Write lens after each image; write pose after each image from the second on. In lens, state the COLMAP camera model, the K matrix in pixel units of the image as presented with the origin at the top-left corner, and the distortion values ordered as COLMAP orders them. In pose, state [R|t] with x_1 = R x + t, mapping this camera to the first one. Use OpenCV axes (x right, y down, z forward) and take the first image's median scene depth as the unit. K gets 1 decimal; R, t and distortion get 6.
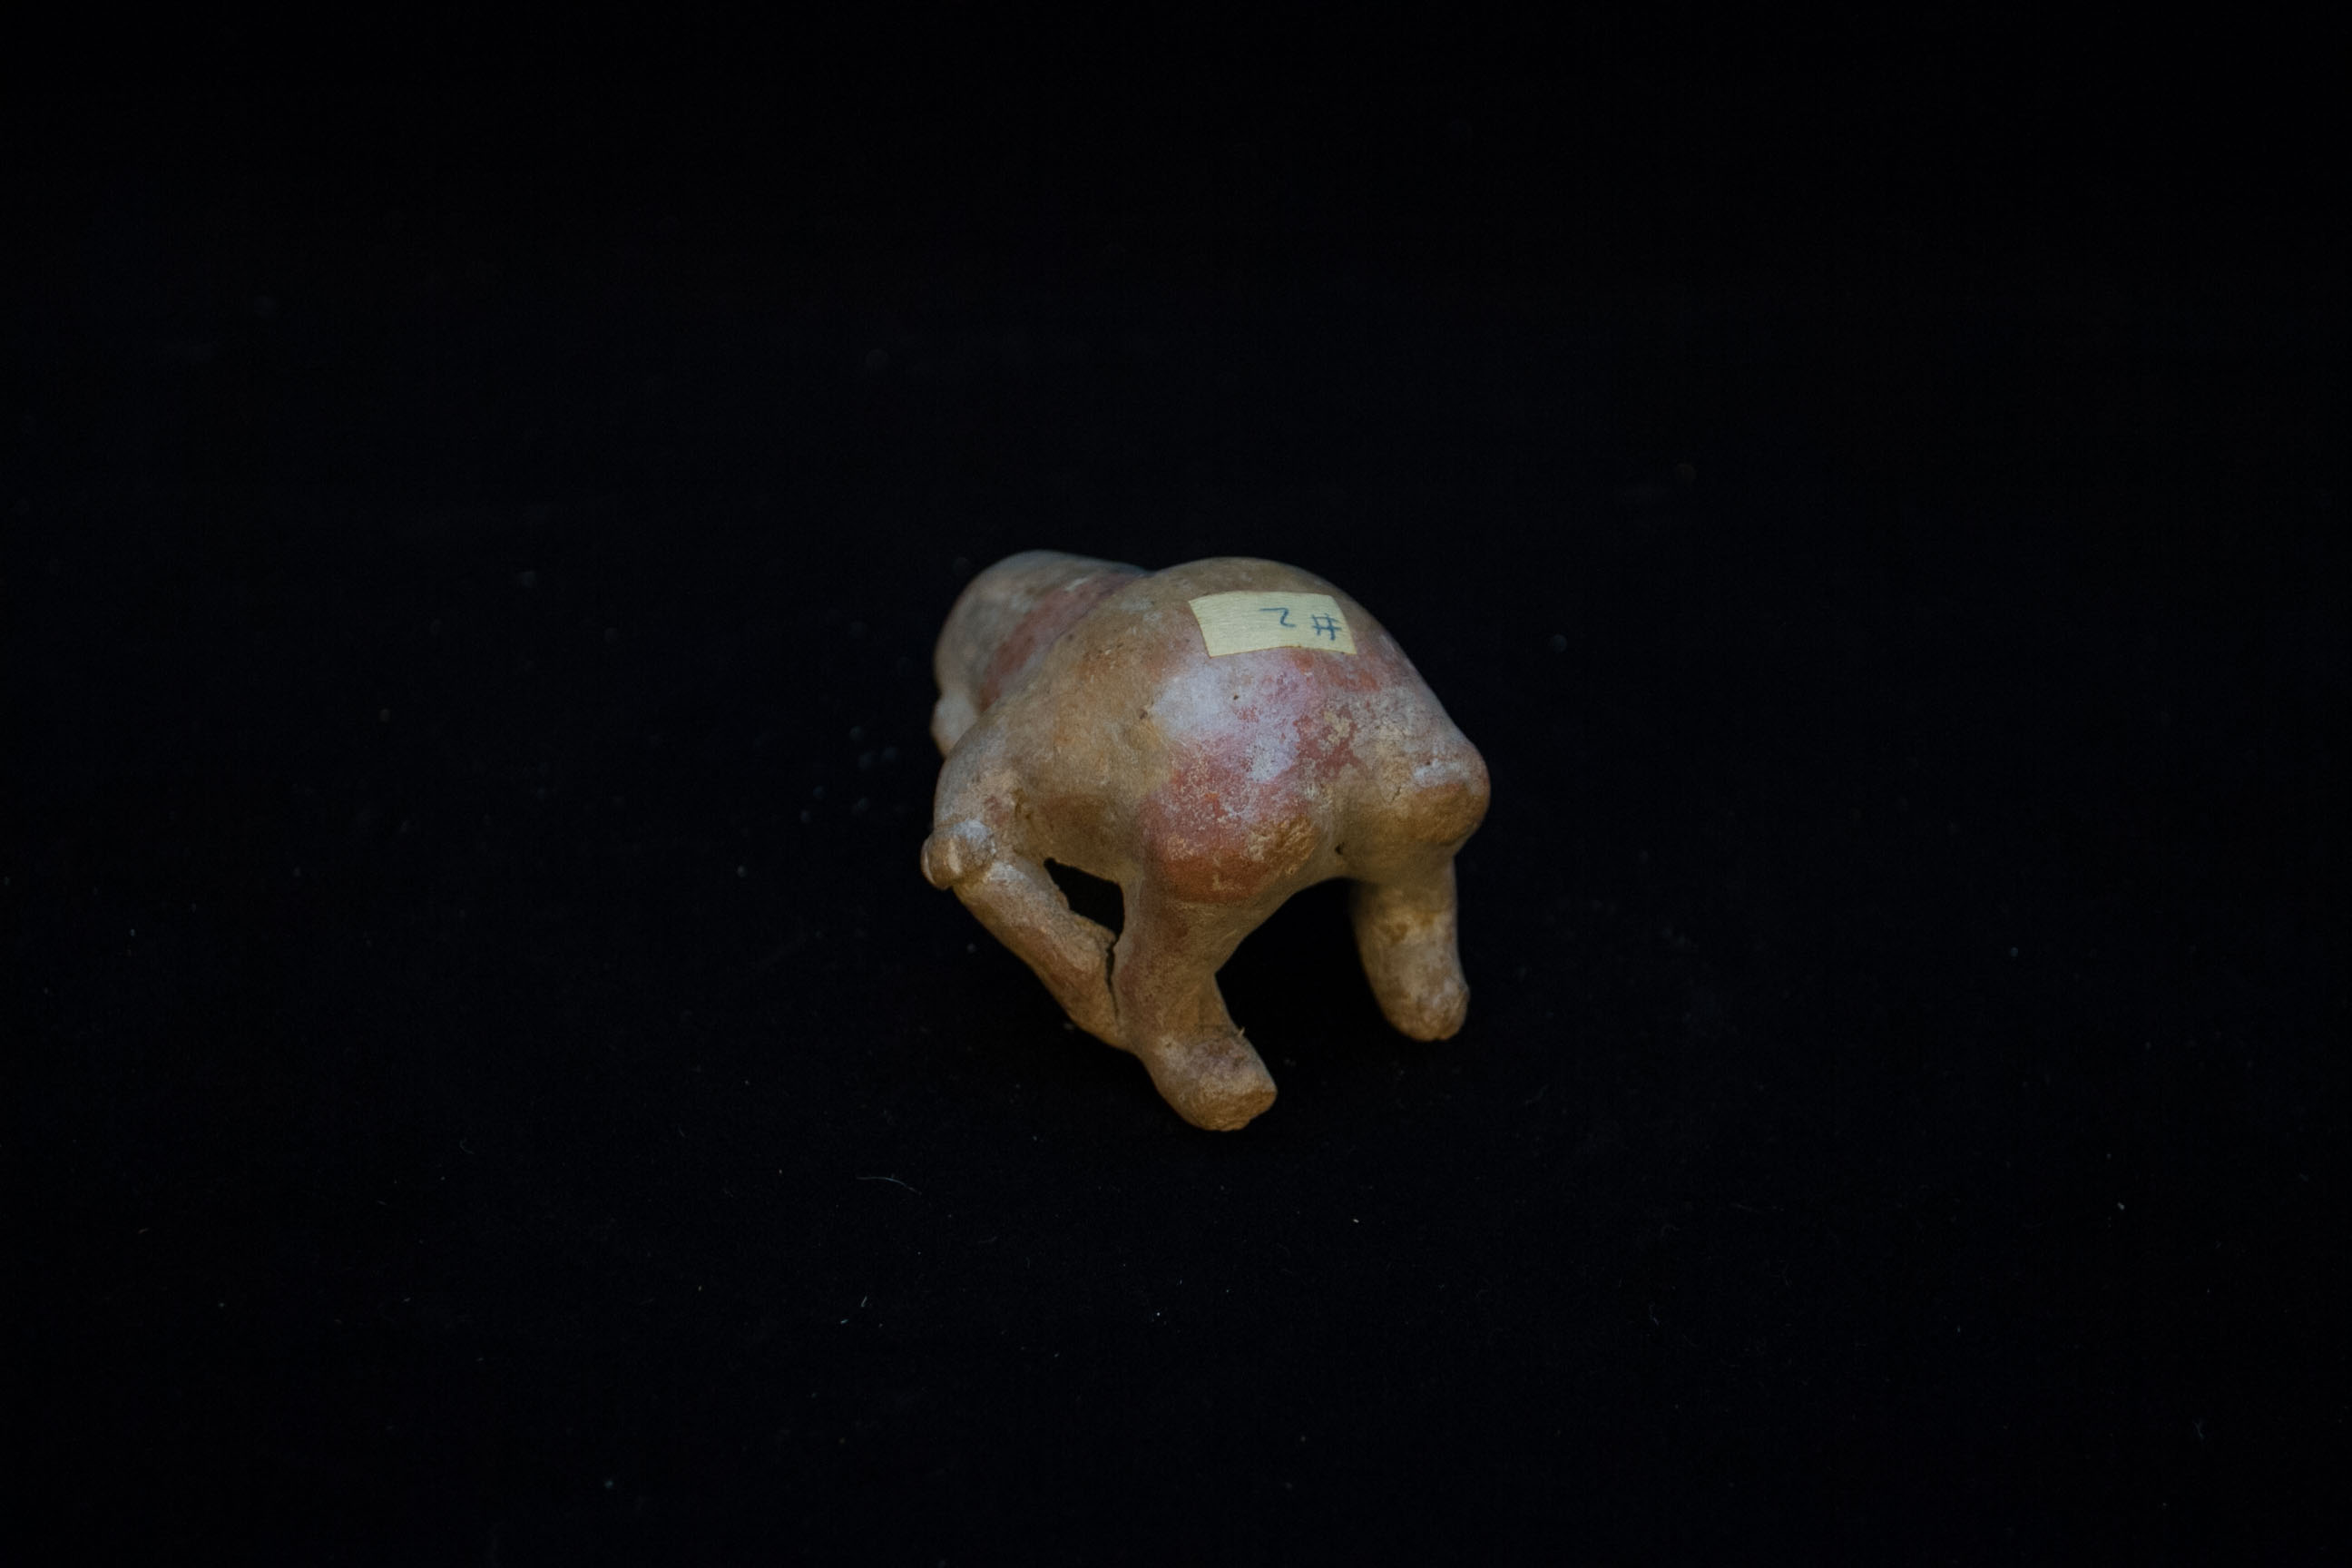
lens RADIAL K [[2334.3, 0, 1176.0], [0, 2334.3, 784.0], [0, 0, 1]] dist [-0.015573, -0.014391]
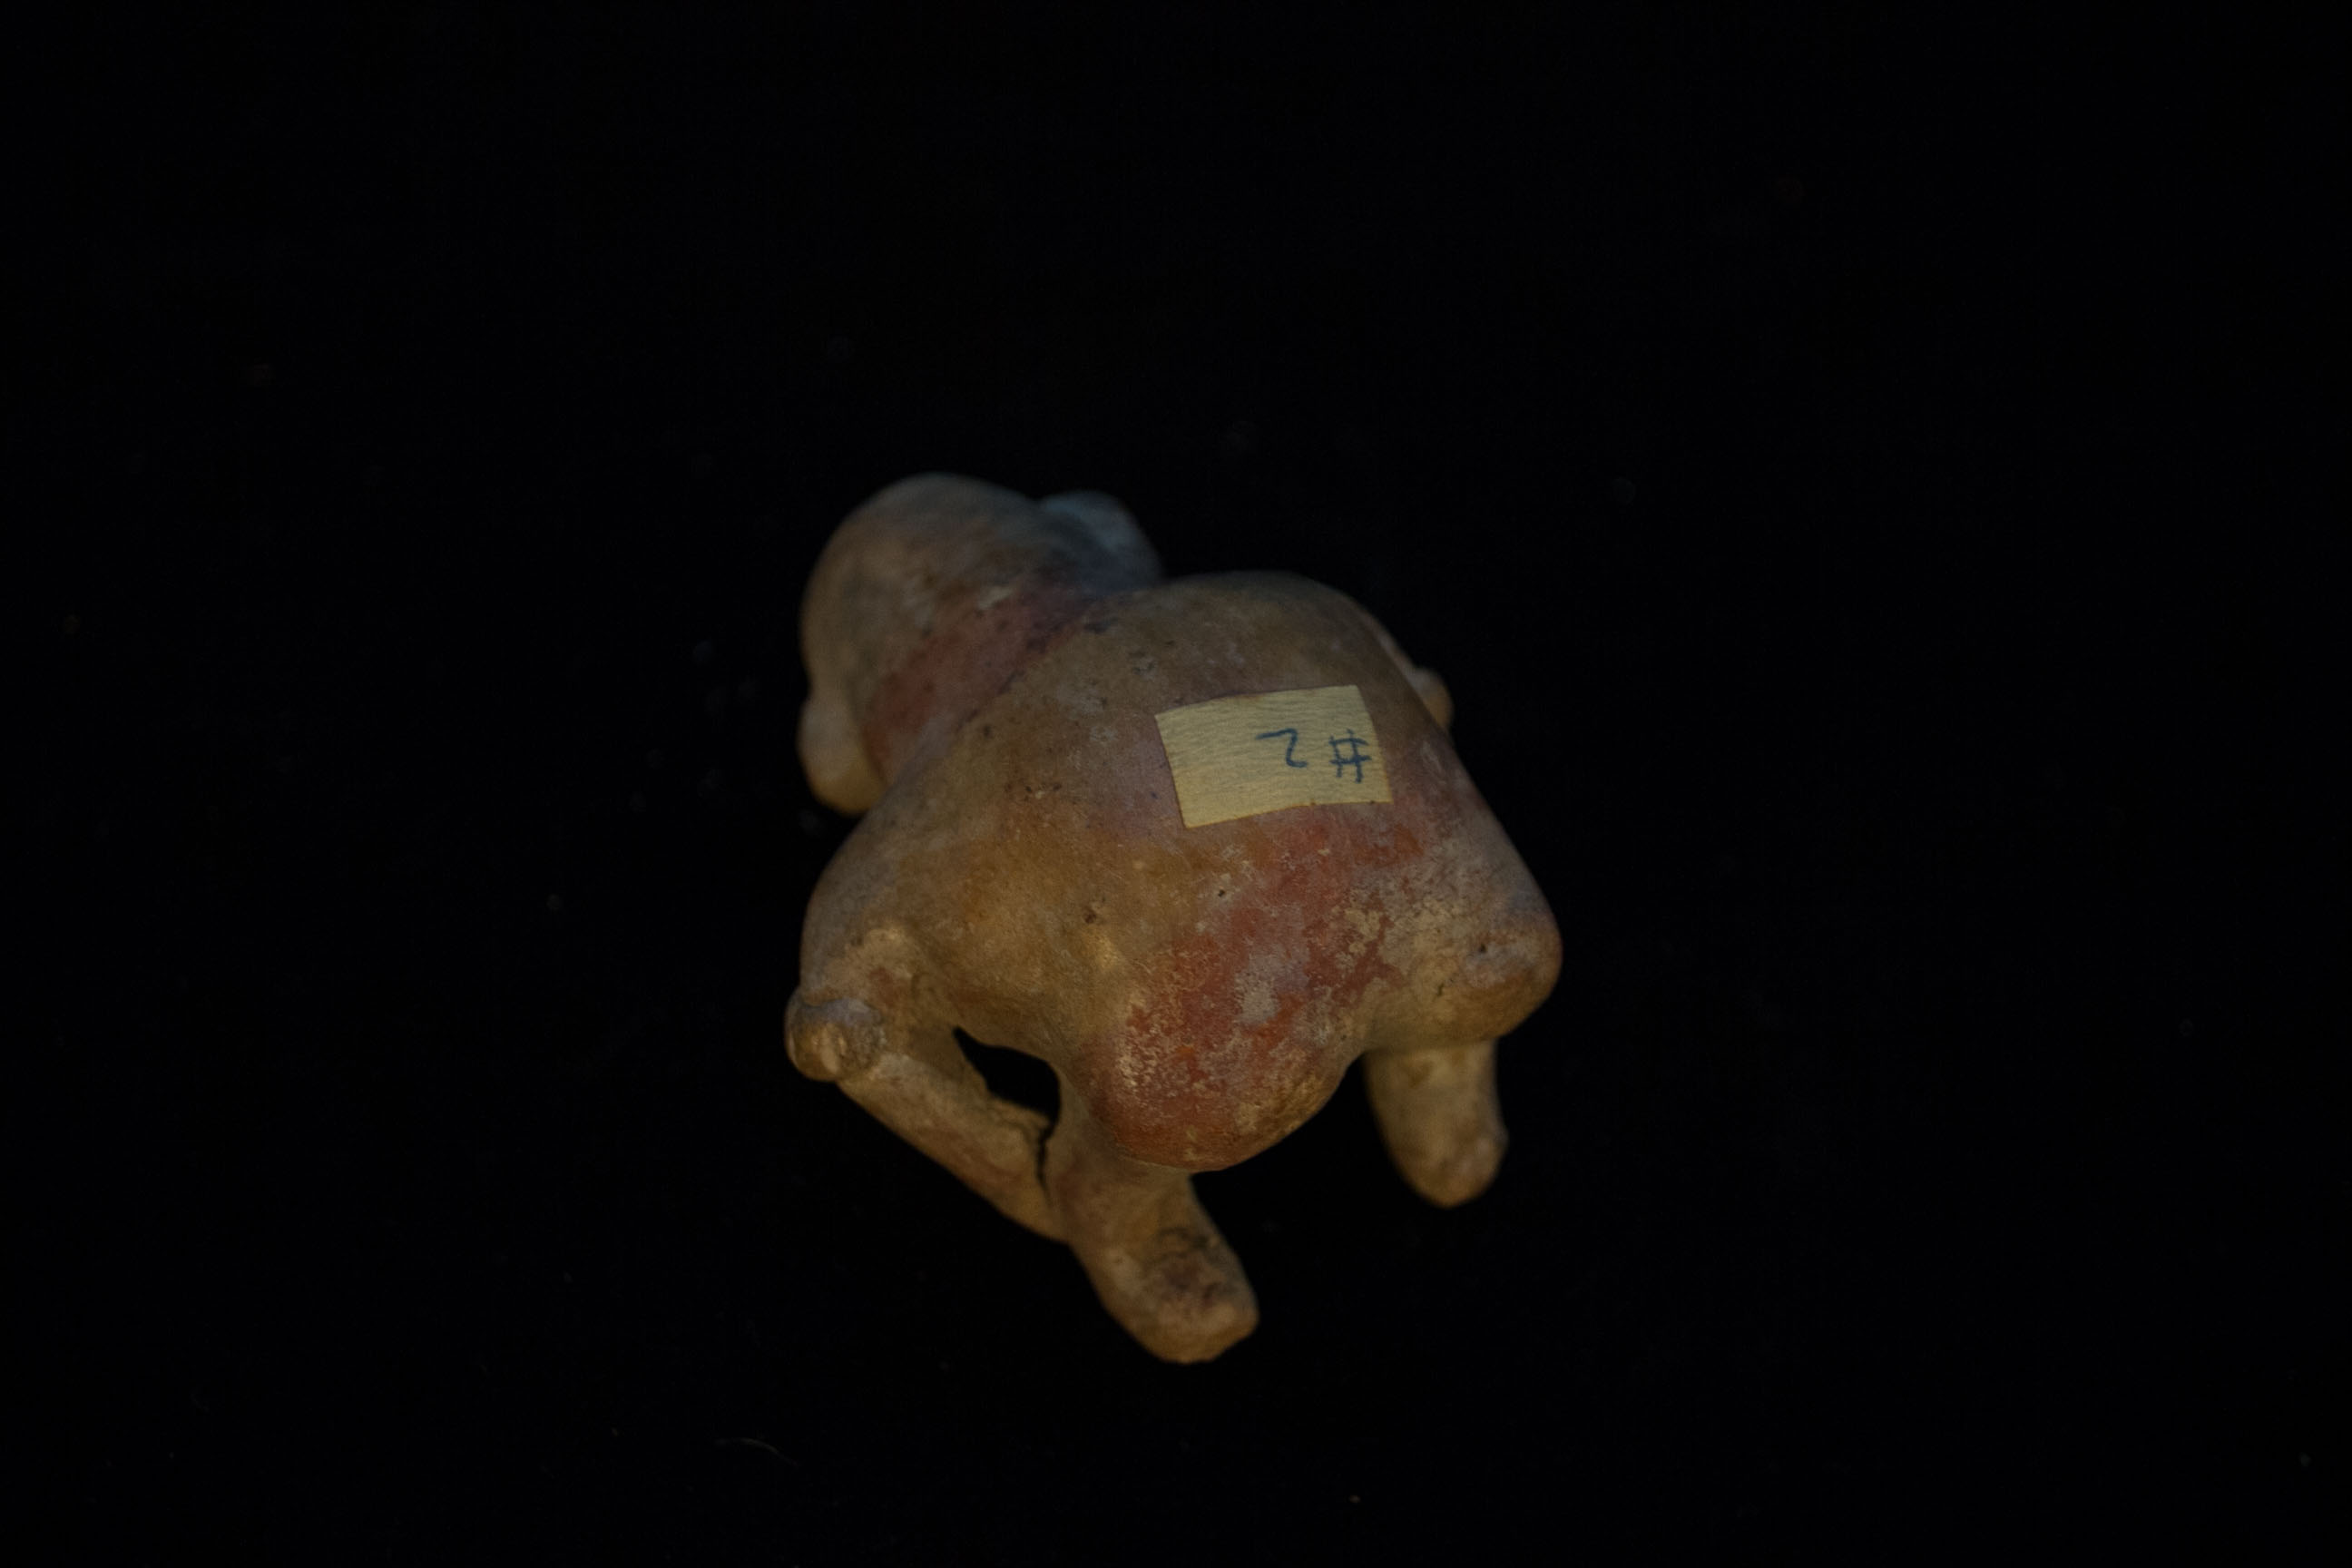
lens RADIAL K [[2334.3, 0, 1176.0], [0, 2334.3, 784.0], [0, 0, 1]] dist [-0.015573, -0.014391]
pose [[0.999278, 0.009276, 0.036853, -0.014056], [-0.020599, 0.947139, 0.320163, -0.284061], [-0.031935, -0.320691, 0.946645, 0.331295]]
